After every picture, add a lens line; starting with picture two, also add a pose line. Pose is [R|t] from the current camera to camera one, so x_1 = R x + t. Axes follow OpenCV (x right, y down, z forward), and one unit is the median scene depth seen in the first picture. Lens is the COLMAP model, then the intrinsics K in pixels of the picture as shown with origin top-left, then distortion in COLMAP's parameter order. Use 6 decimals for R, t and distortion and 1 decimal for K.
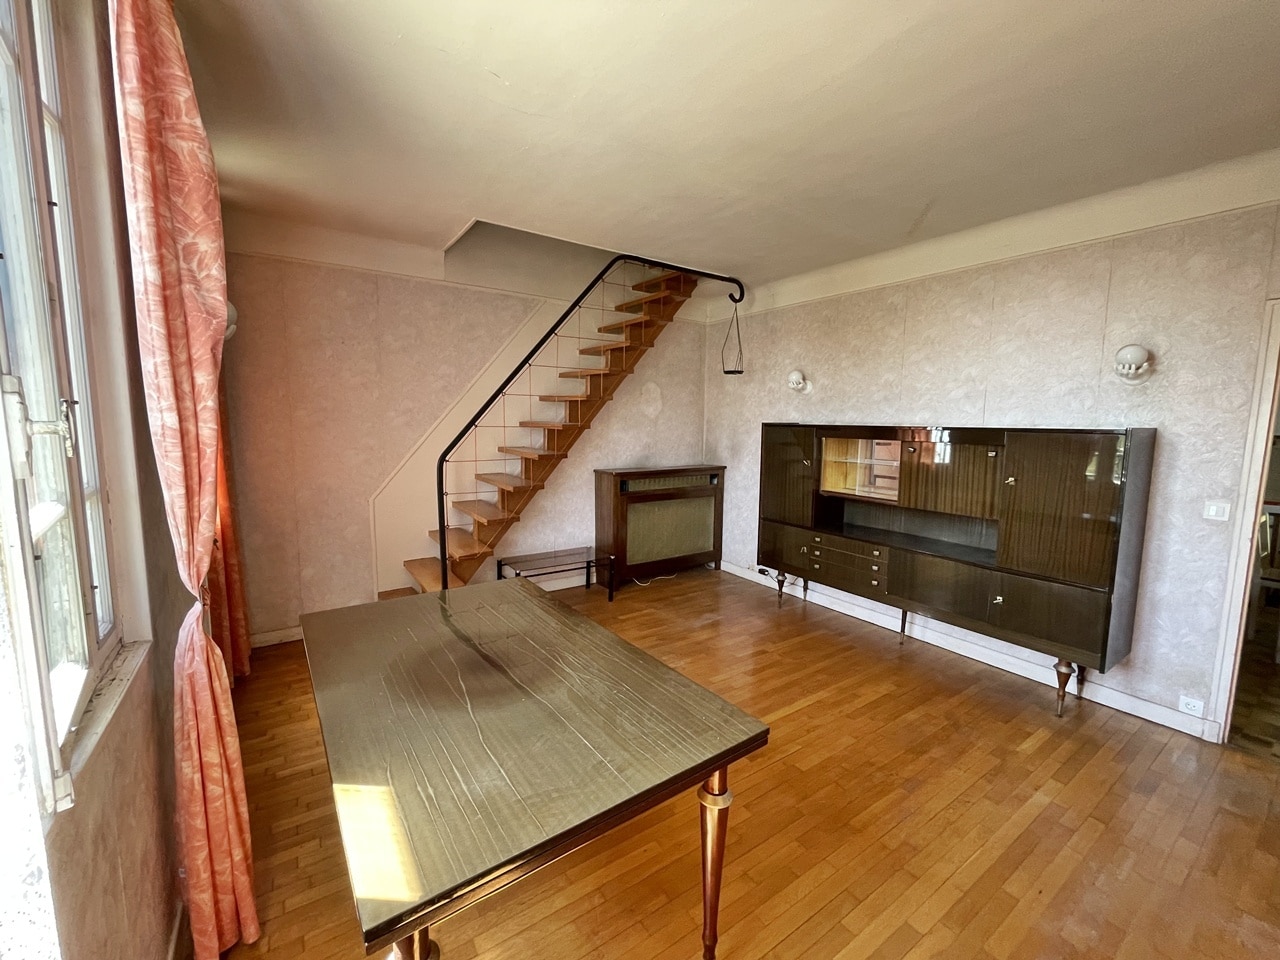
lens RADIAL K [[526.2, 0, 633.0], [0, 526.2, 477.8], [0, 0, 1]] dist [-0.001396, -0.000131]
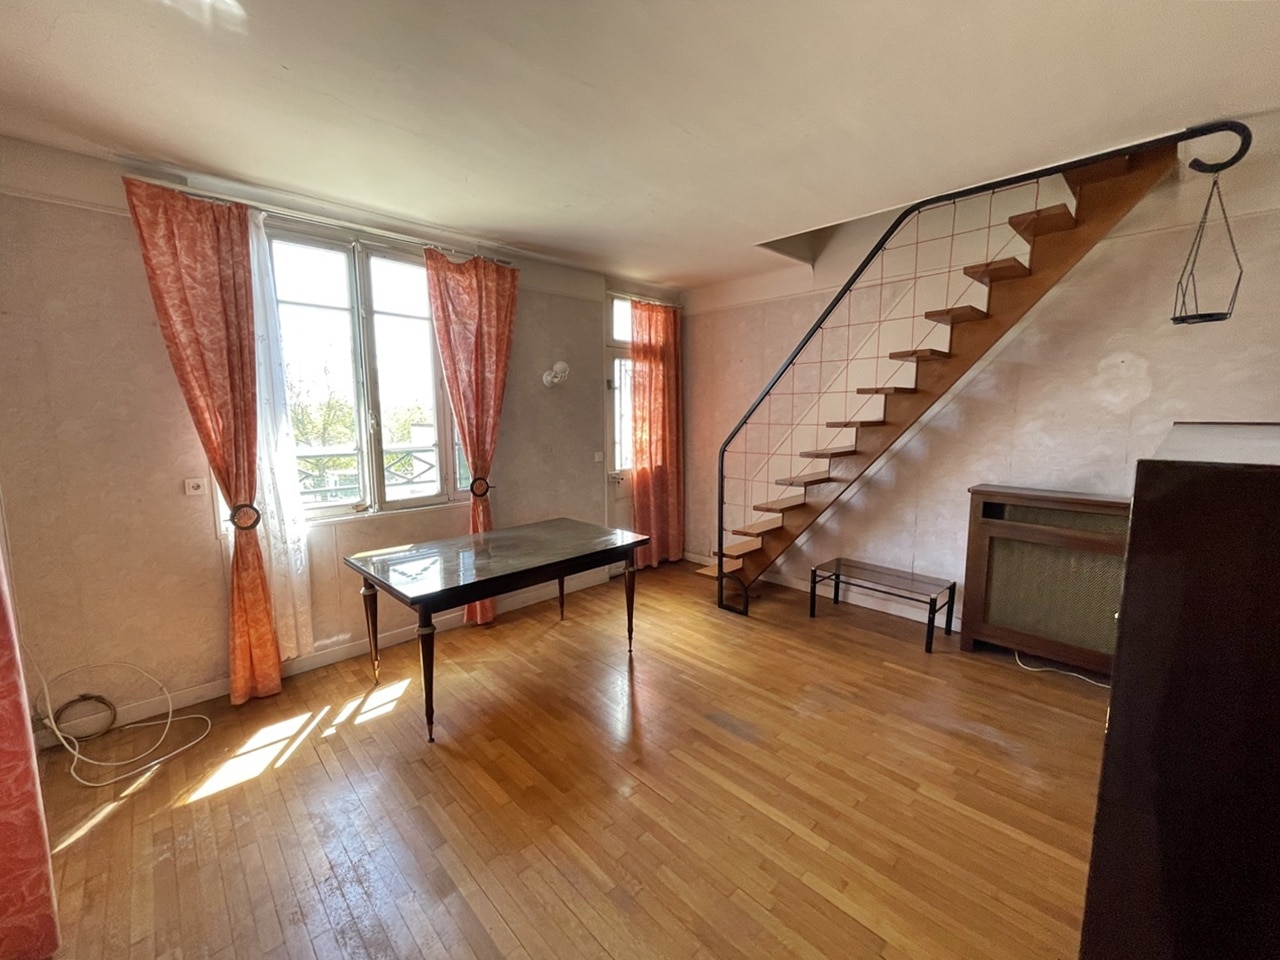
lens RADIAL K [[526.2, 0, 637.3], [0, 526.2, 481.6], [0, 0, 1]] dist [-0.001396, -0.000131]
pose [[0.149829, 0.118437, -0.981593, 0.607190], [-0.099553, 0.989561, 0.104203, -0.050103], [0.983687, 0.082108, 0.160056, 0.425374]]
